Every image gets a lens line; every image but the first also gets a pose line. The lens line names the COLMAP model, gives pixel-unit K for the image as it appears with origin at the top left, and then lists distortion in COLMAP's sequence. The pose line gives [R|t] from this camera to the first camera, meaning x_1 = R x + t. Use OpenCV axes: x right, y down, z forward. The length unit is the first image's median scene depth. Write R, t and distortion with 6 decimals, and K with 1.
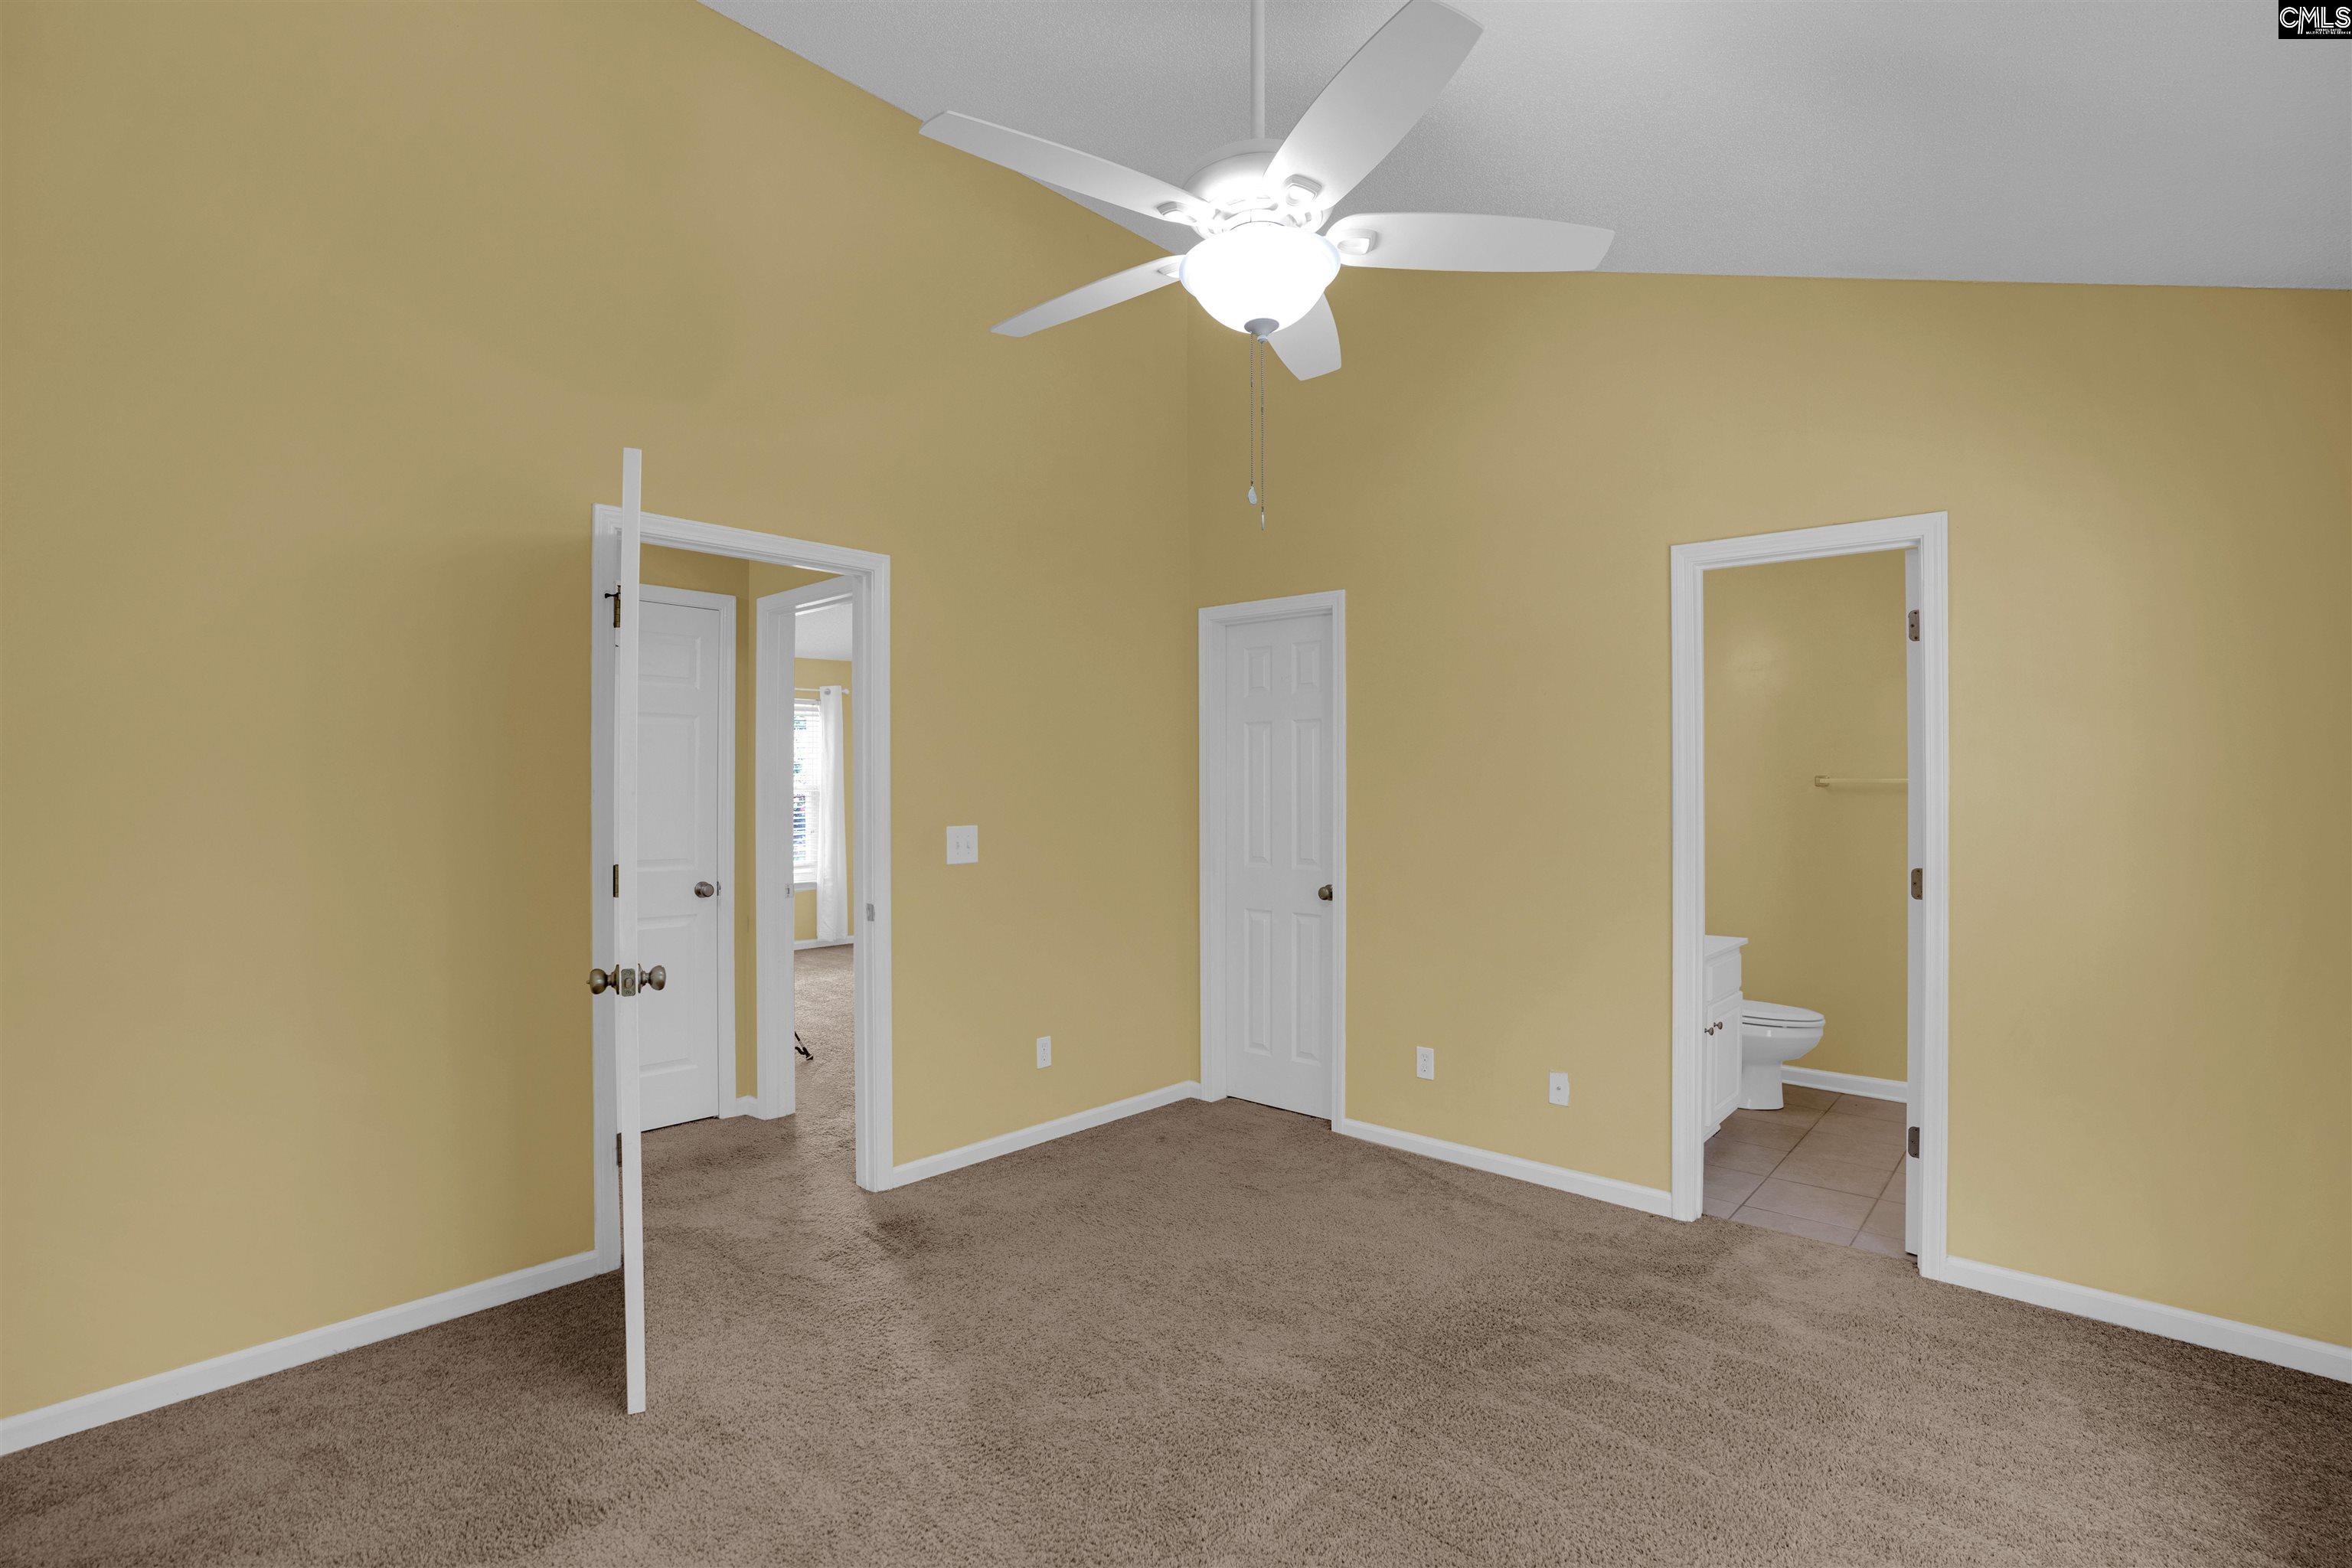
lens RADIAL K [[1109.2, 0, 1177.5], [0, 1109.2, 783.3], [0, 0, 1]] dist [-0.064379, 0.030409]
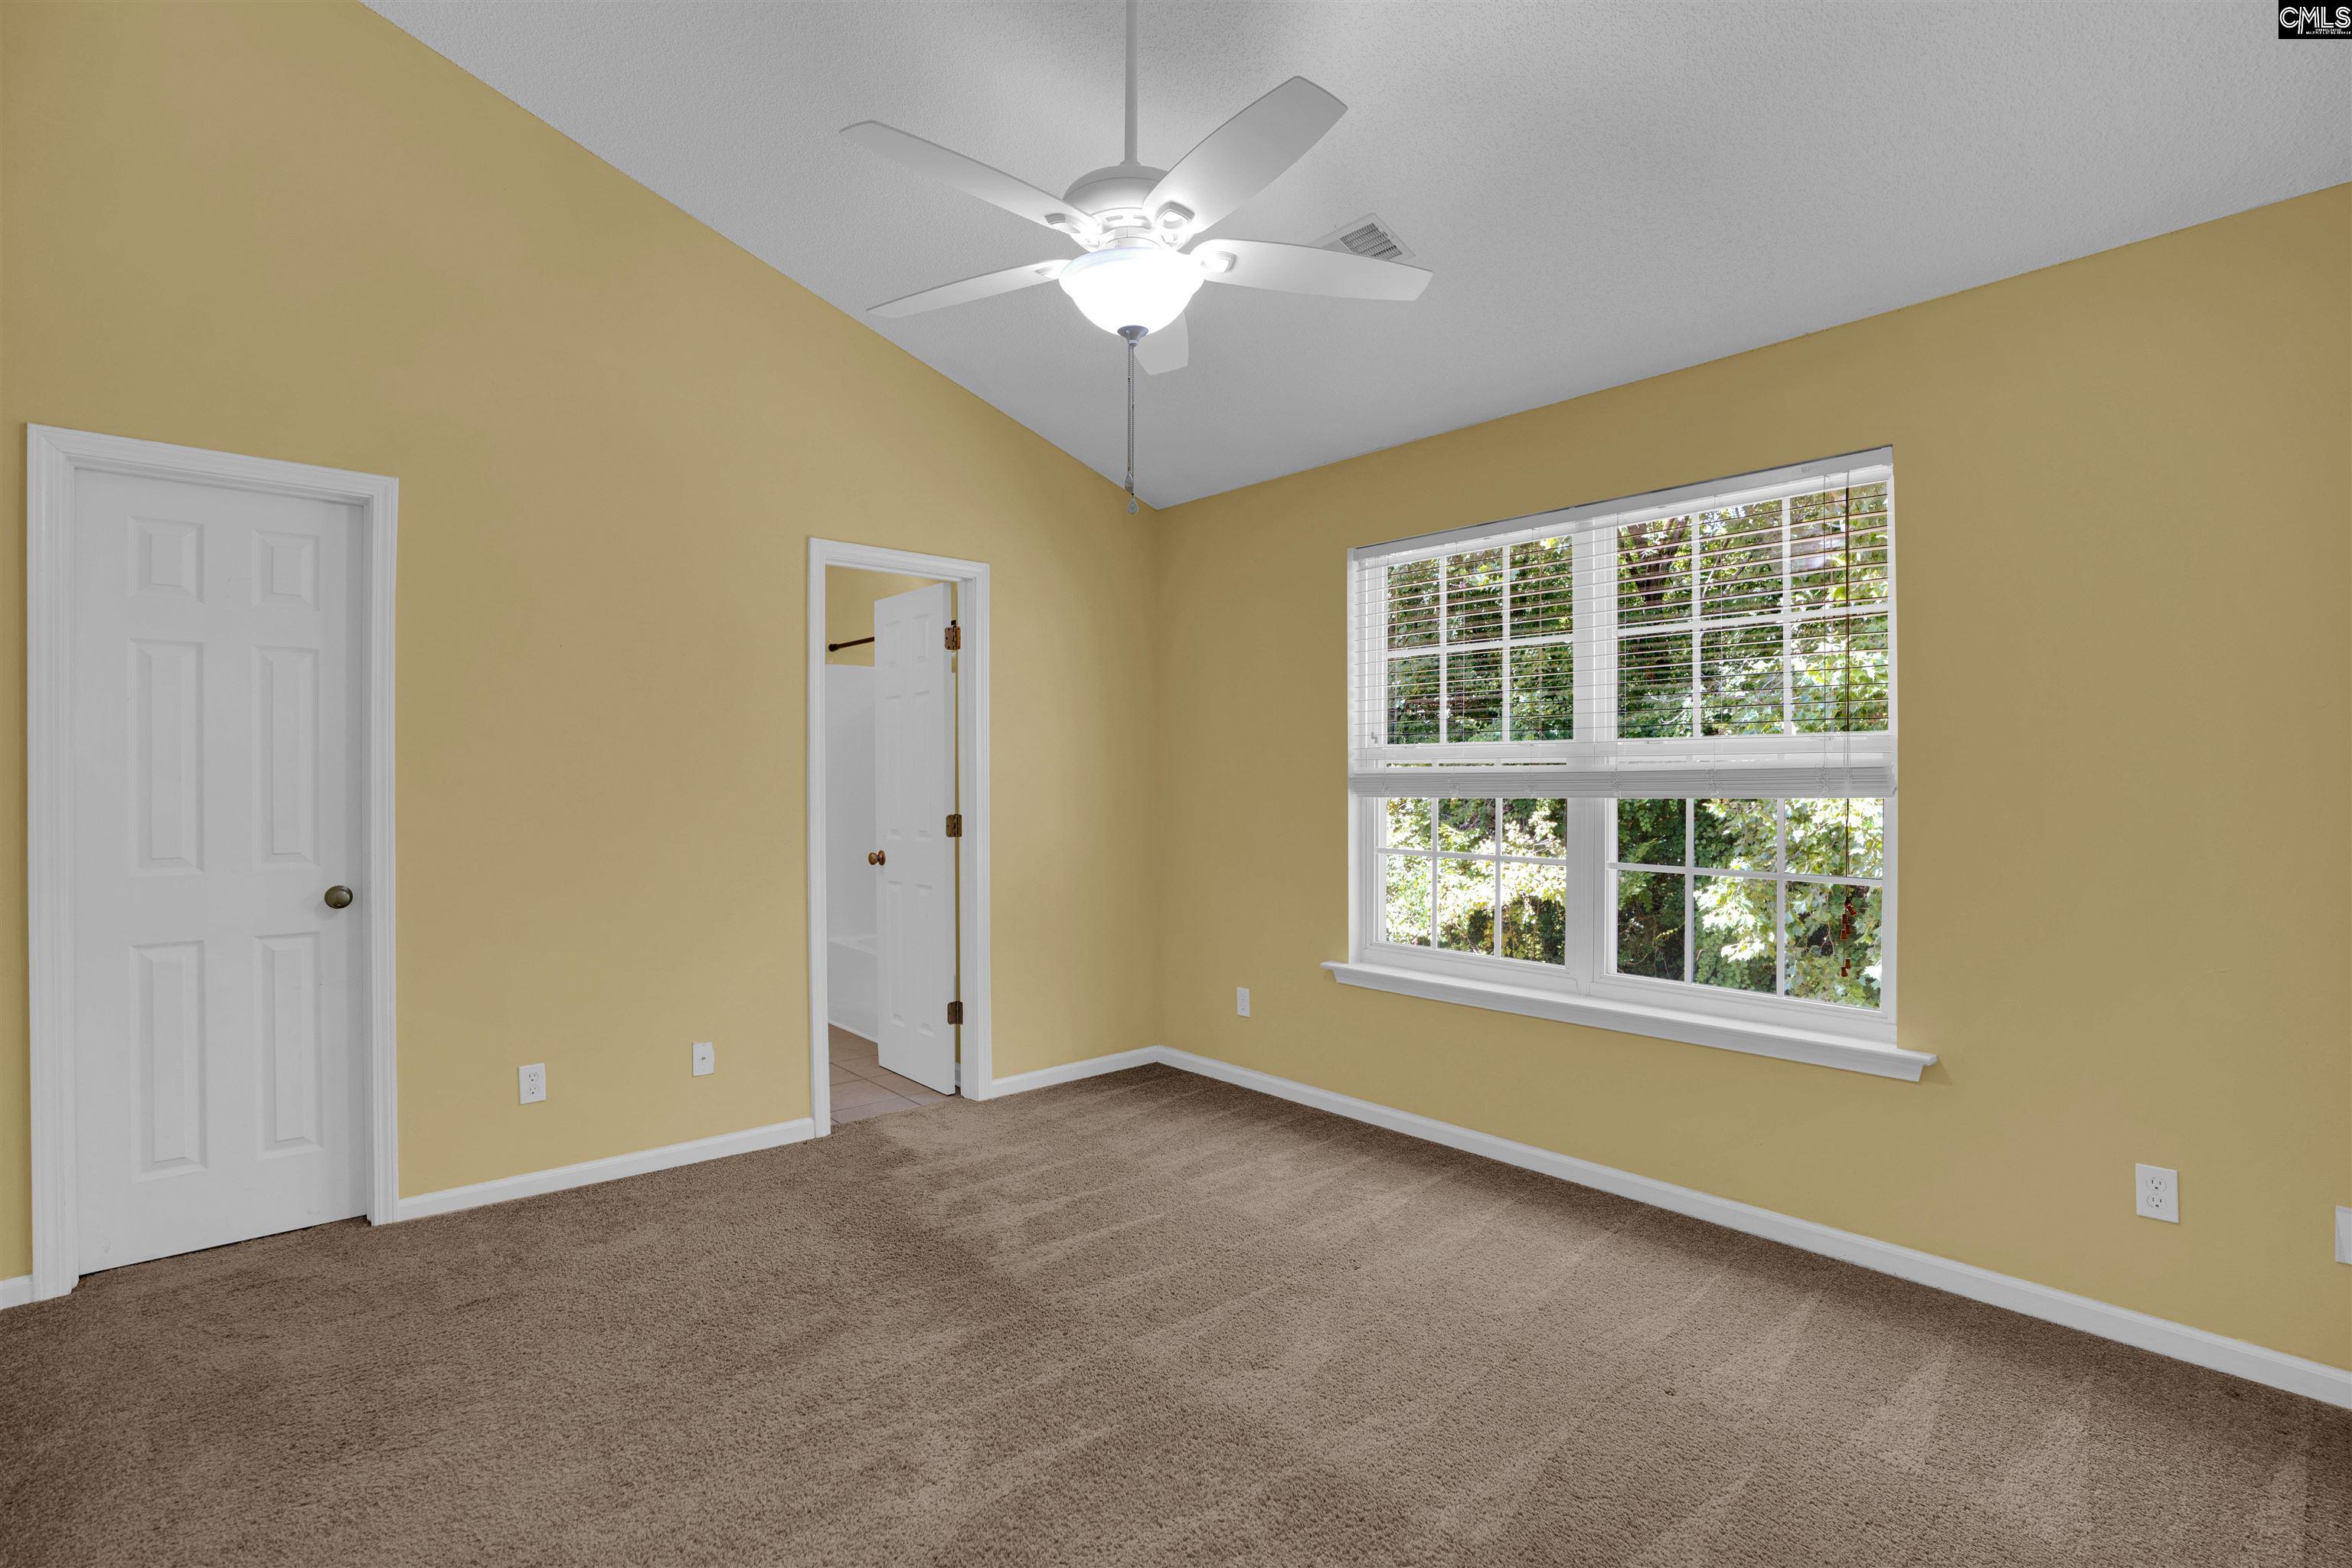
lens RADIAL K [[1109.2, 0, 1177.5], [0, 1109.2, 783.3], [0, 0, 1]] dist [-0.064379, 0.030409]
pose [[0.115383, -0.006071, 0.993303, -0.573794], [-0.002884, 0.999975, 0.006447, 0.024438], [-0.993317, -0.003609, 0.115362, 0.466074]]
